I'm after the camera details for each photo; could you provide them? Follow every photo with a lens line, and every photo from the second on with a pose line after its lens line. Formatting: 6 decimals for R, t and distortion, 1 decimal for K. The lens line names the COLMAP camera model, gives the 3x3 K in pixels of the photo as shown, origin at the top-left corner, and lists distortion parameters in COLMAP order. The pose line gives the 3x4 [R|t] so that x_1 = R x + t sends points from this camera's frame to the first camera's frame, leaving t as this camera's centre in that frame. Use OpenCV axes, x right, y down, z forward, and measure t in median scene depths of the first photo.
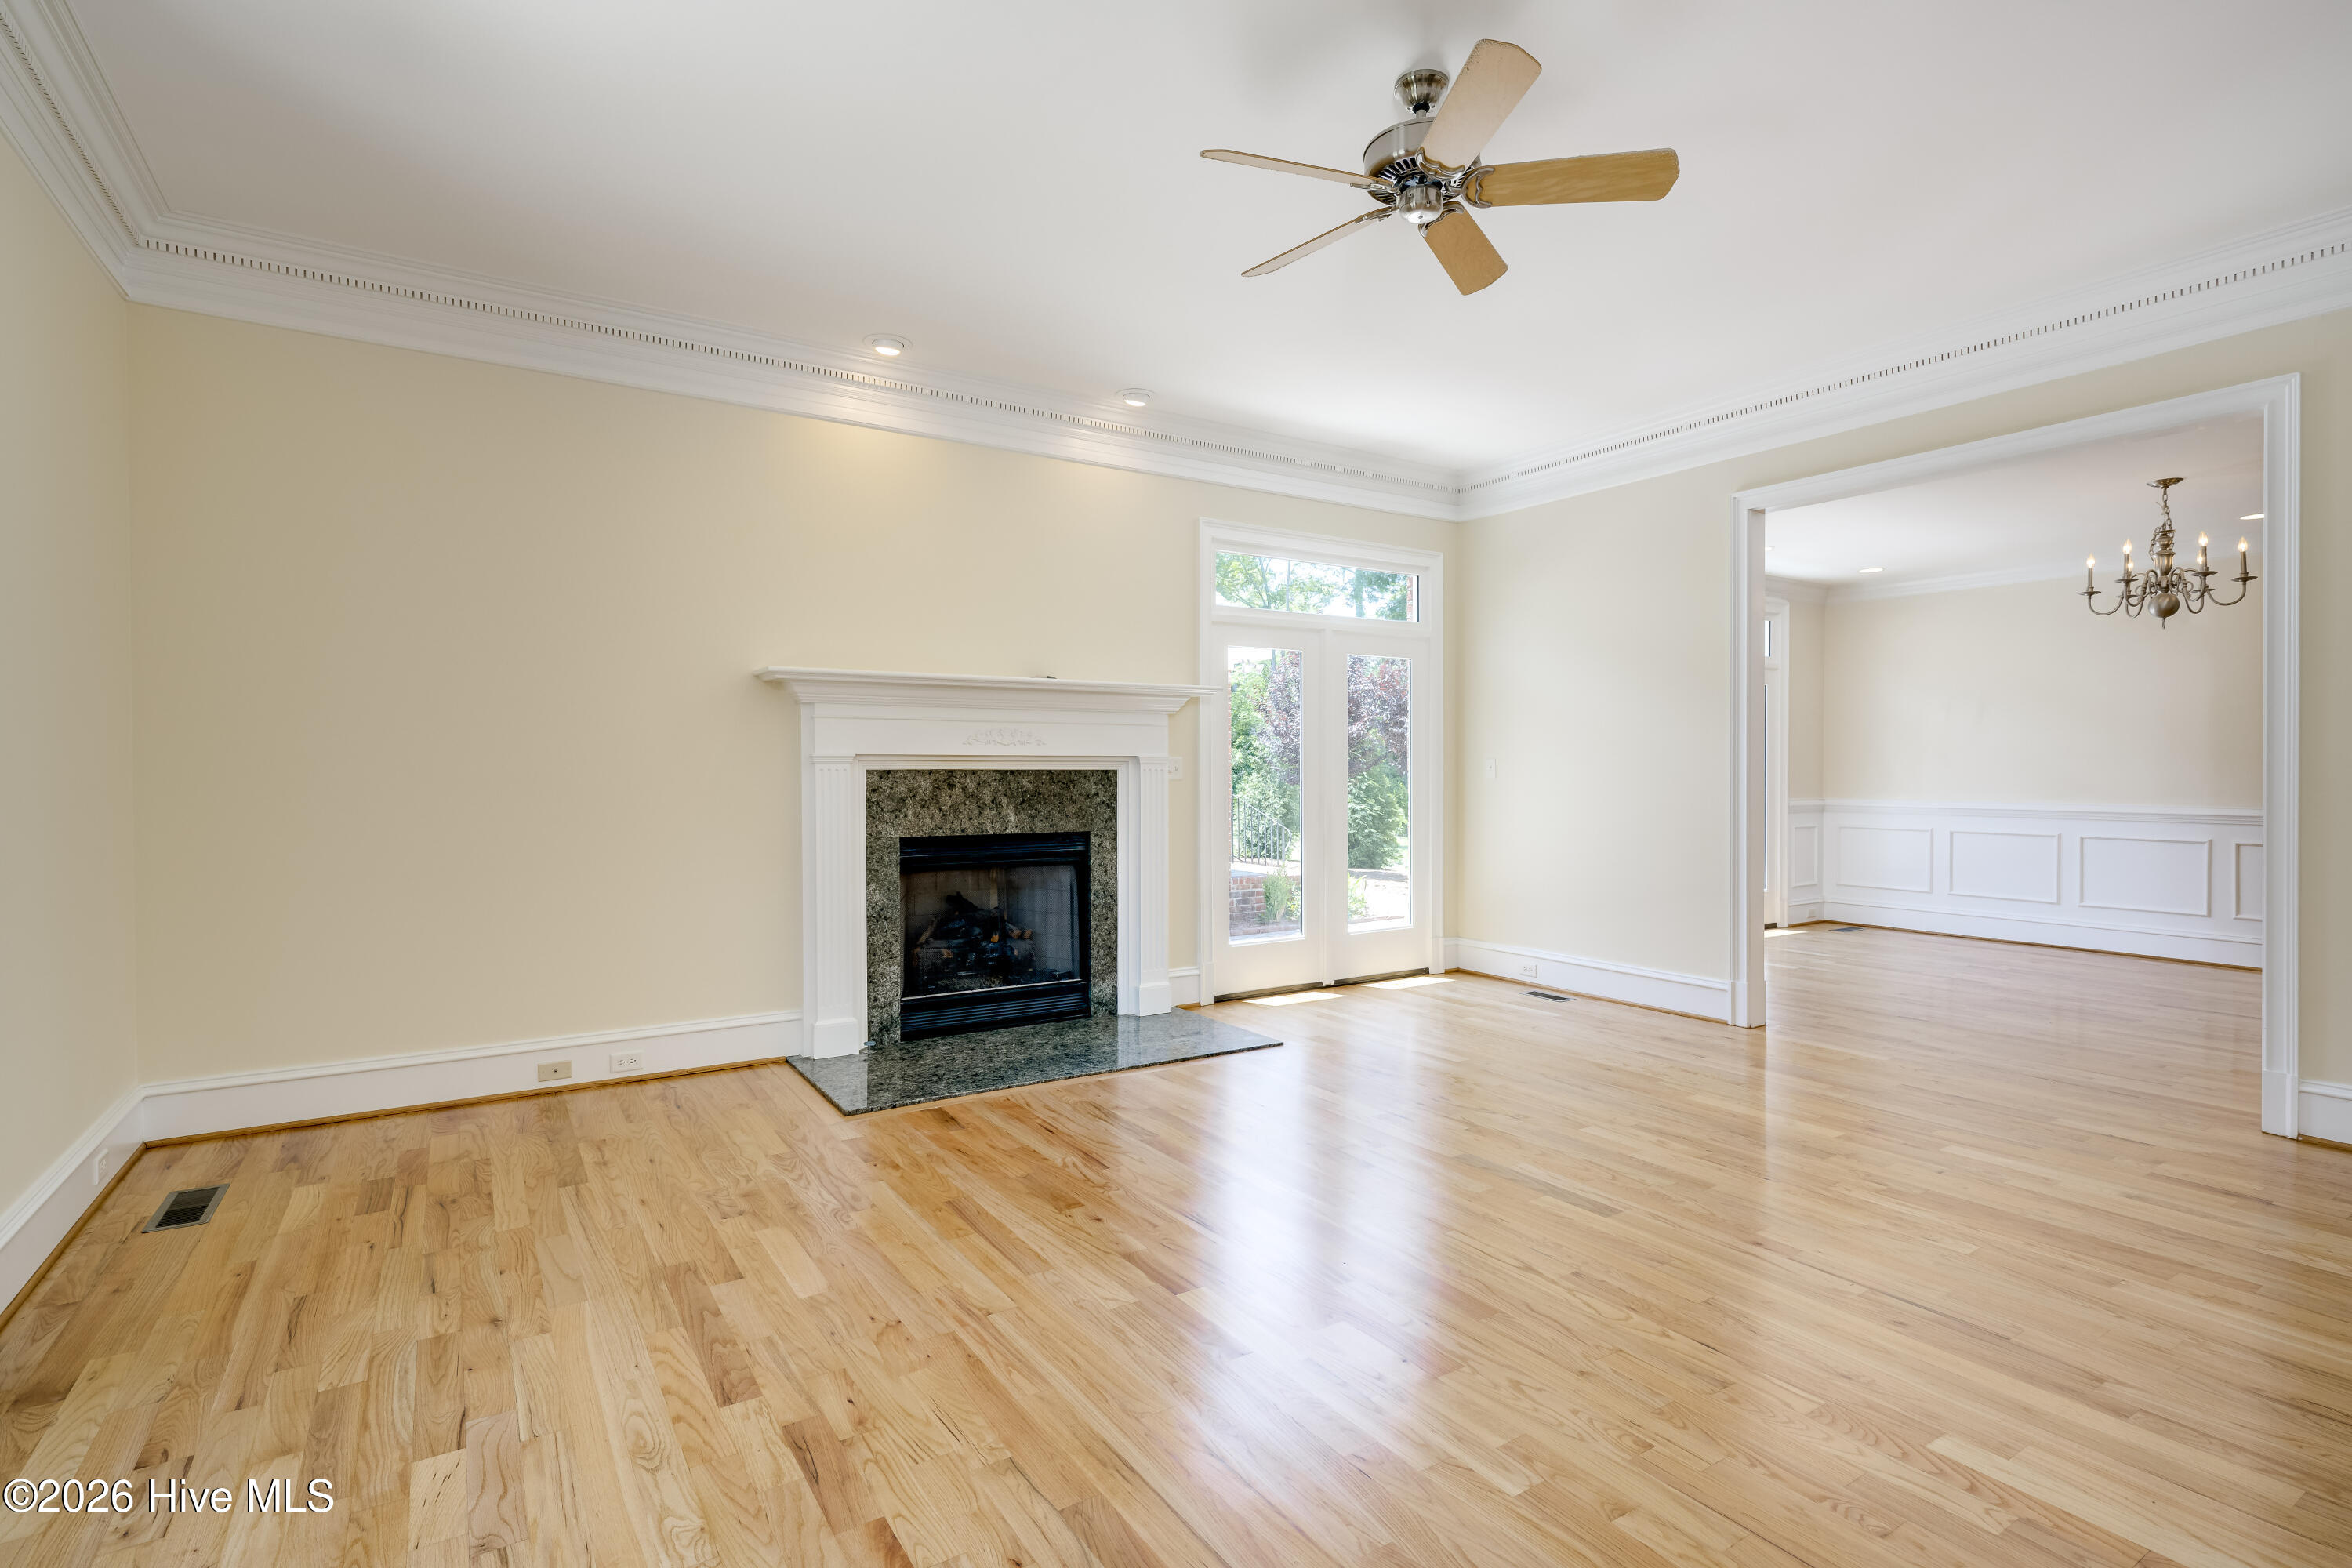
lens RADIAL K [[1122.5, 0, 1178.2], [0, 1122.5, 777.4], [0, 0, 1]] dist [-0.001185, -0.000216]
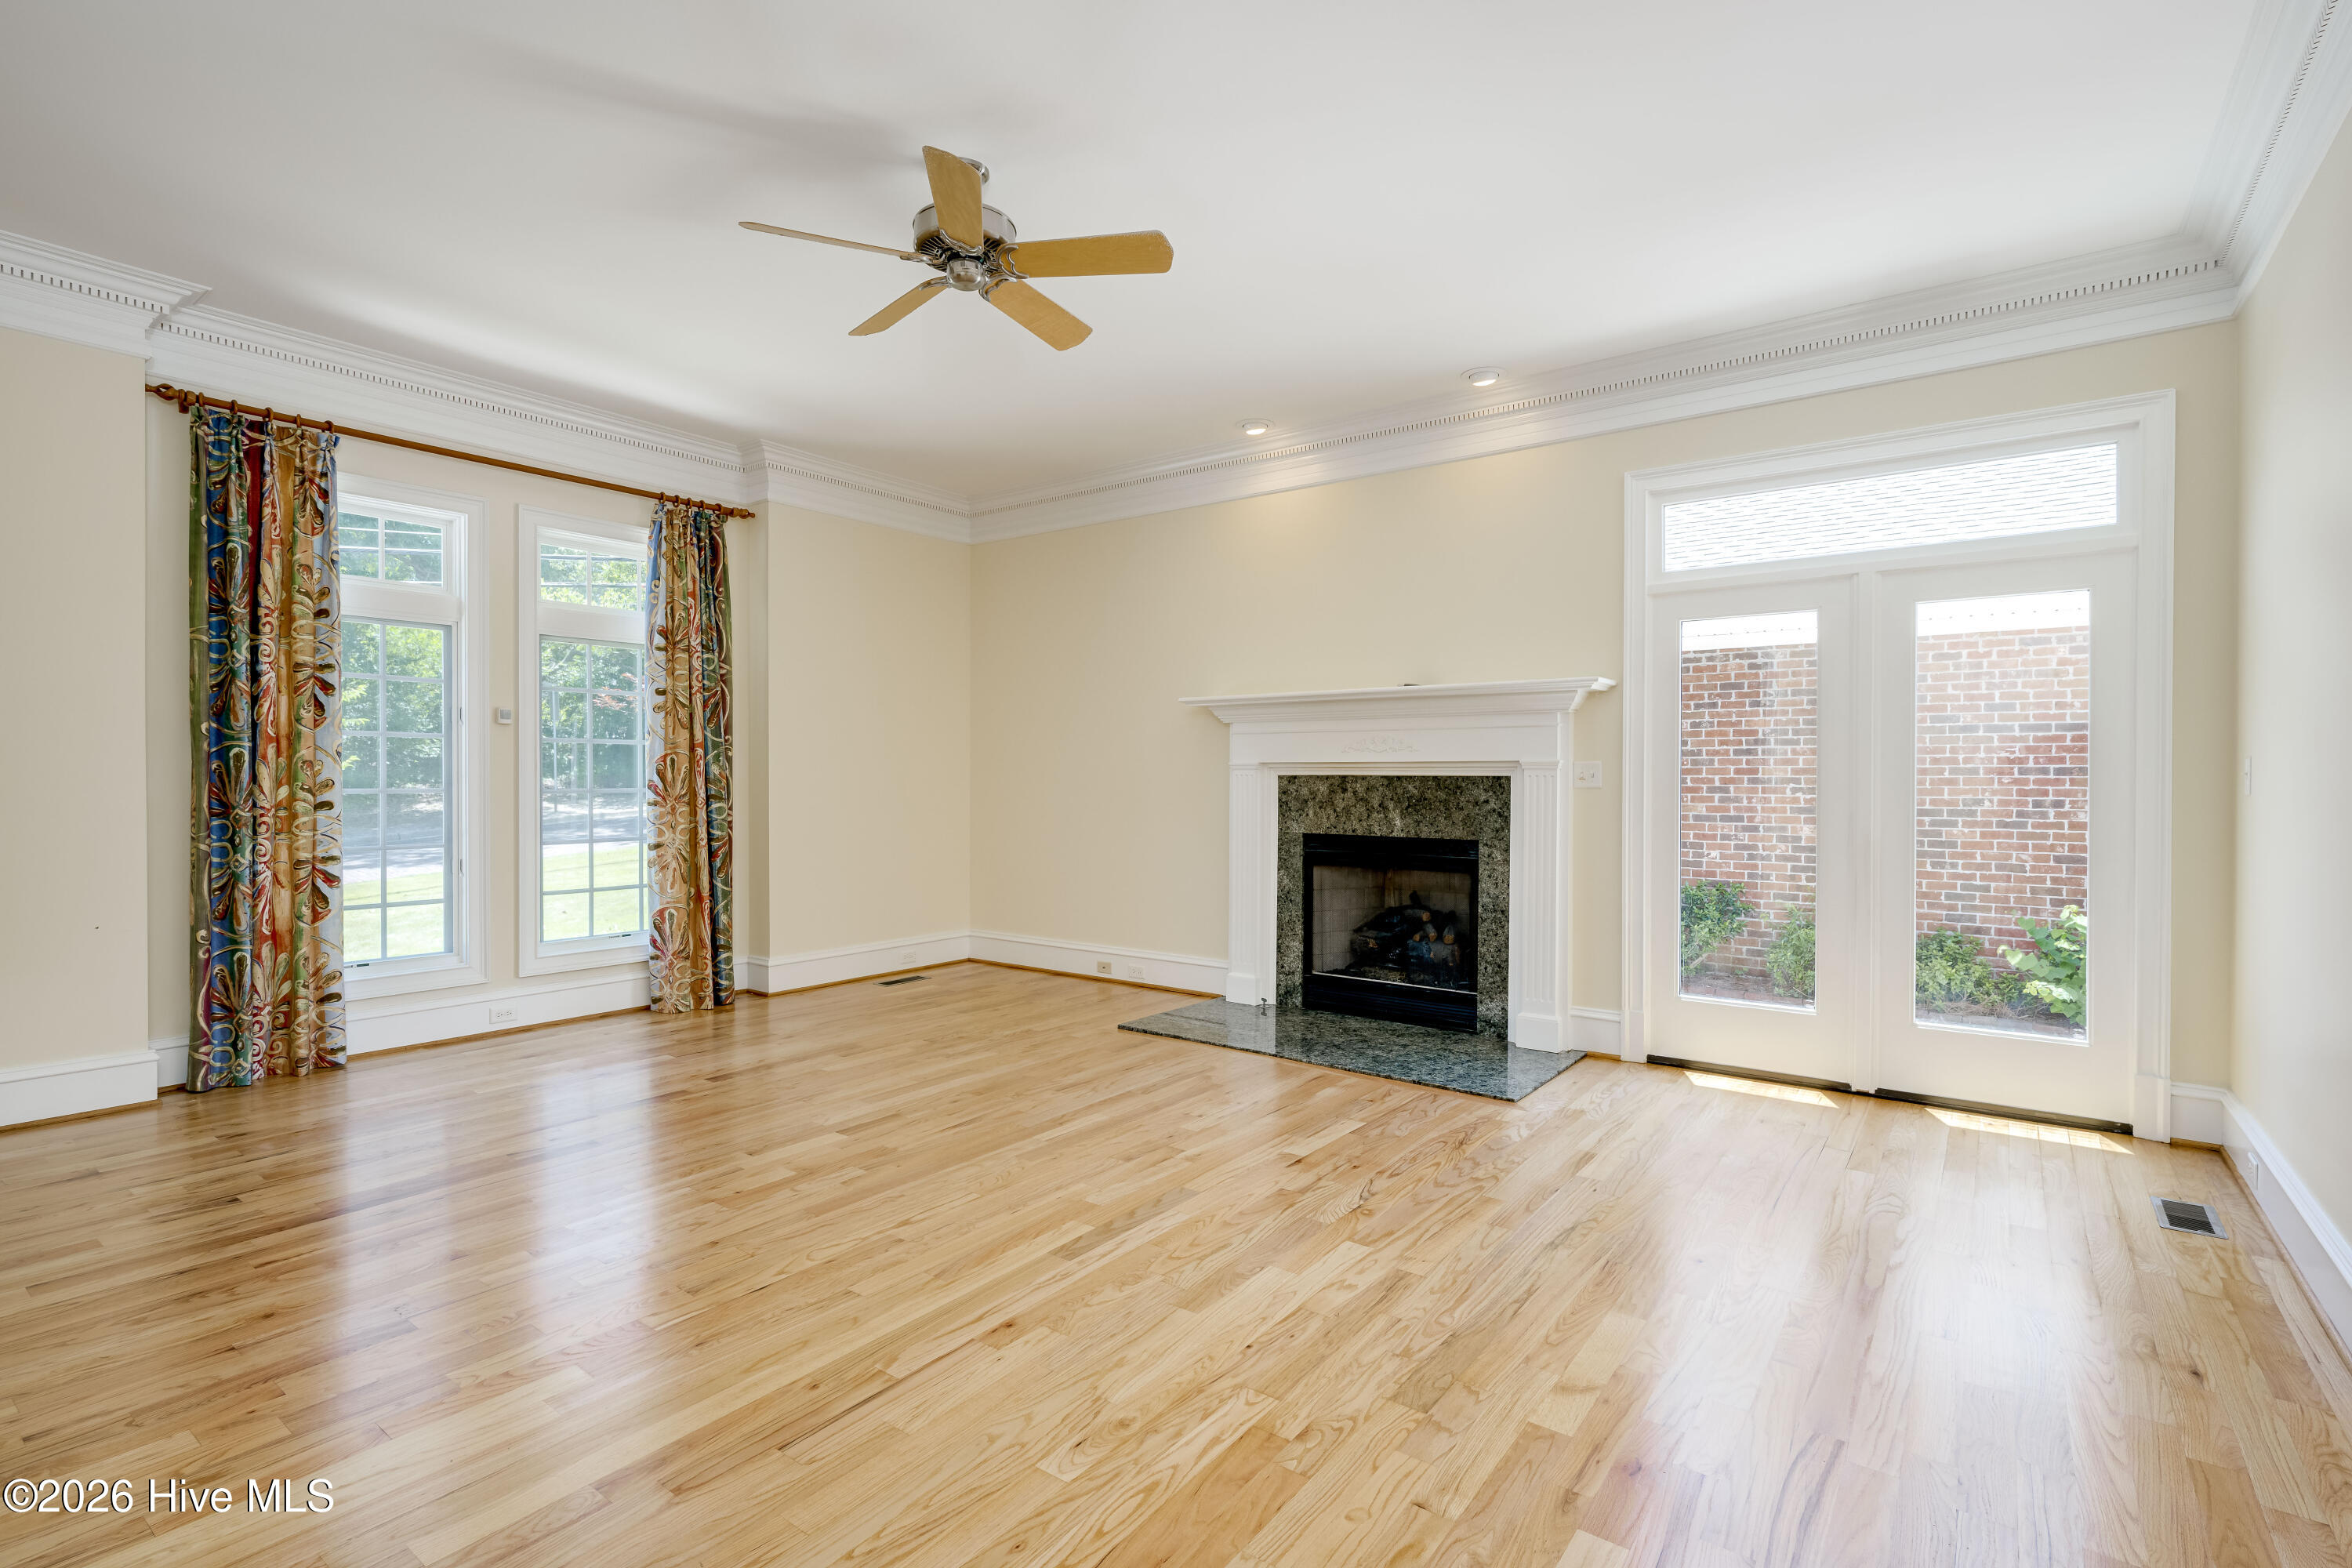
lens RADIAL K [[1093.8, 0, 1176.0], [0, 1093.8, 784.0], [0, 0, 1]] dist [-0.001365, -0.000047]
pose [[0.352406, 0.008562, -0.935808, 0.783069], [-0.009221, 0.999941, 0.005676, -0.003092], [0.935802, 0.006629, 0.352465, 0.479103]]
